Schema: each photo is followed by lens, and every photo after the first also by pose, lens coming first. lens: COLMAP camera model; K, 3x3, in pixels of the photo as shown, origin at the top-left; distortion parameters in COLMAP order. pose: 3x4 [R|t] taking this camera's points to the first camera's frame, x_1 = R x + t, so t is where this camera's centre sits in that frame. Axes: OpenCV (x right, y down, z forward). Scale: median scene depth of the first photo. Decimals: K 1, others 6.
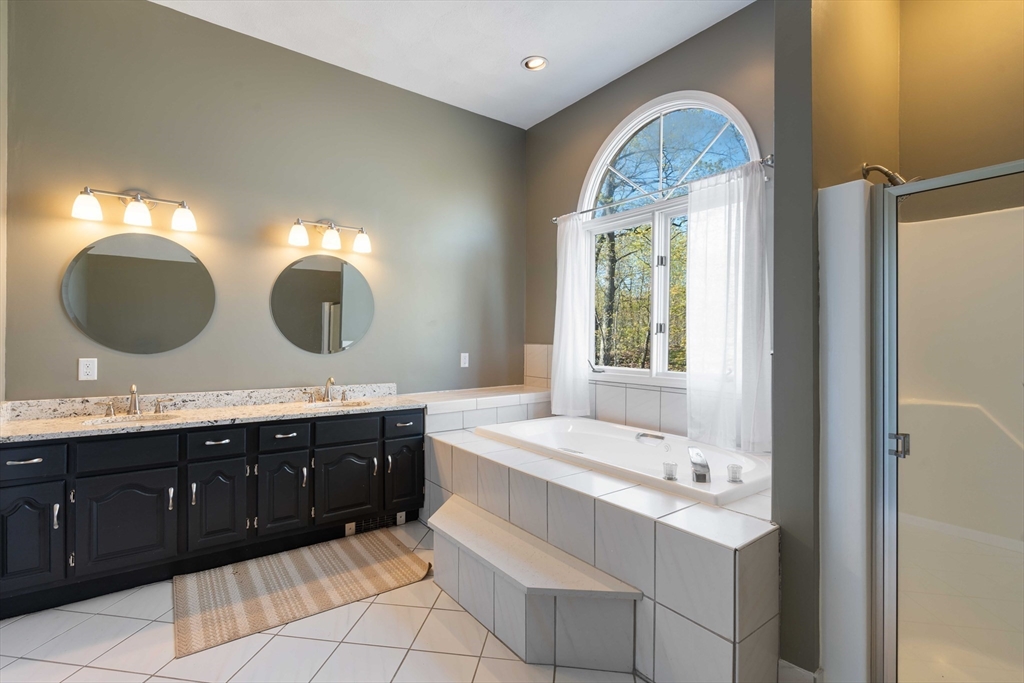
lens RADIAL K [[466.7, 0, 514.4], [0, 466.7, 341.9], [0, 0, 1]] dist [0.000981, 0.001898]
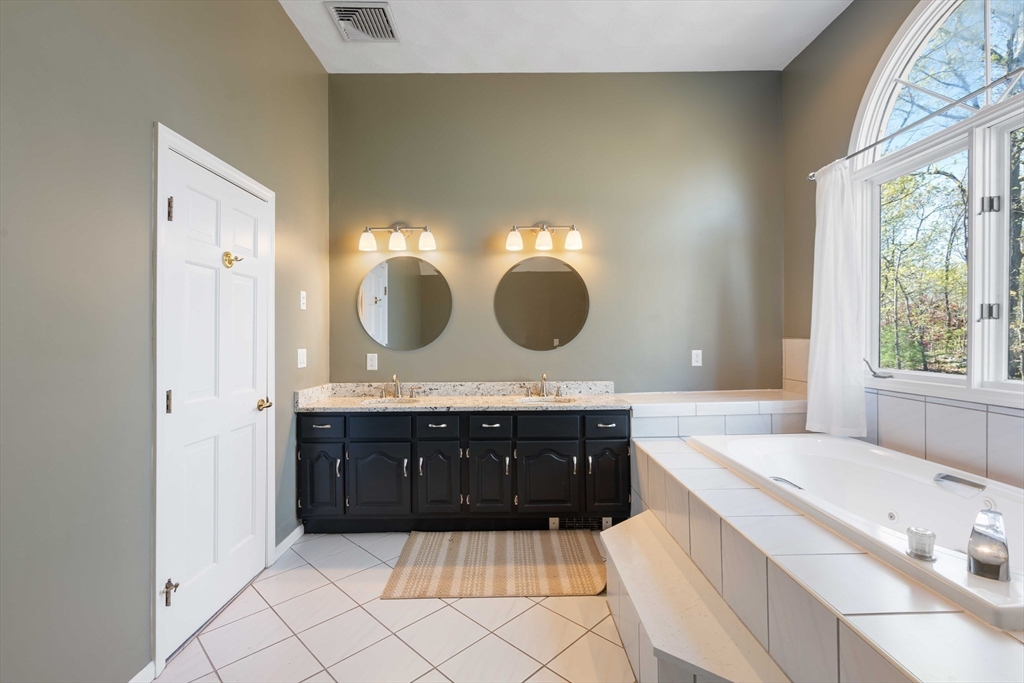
lens RADIAL K [[466.7, 0, 515.0], [0, 466.7, 339.0], [0, 0, 1]] dist [0.000981, 0.001898]
pose [[0.814555, -0.011721, -0.579969, 0.177369], [0.013245, 0.999911, -0.001606, 0.000269], [0.579936, -0.006373, 0.814637, 0.129116]]
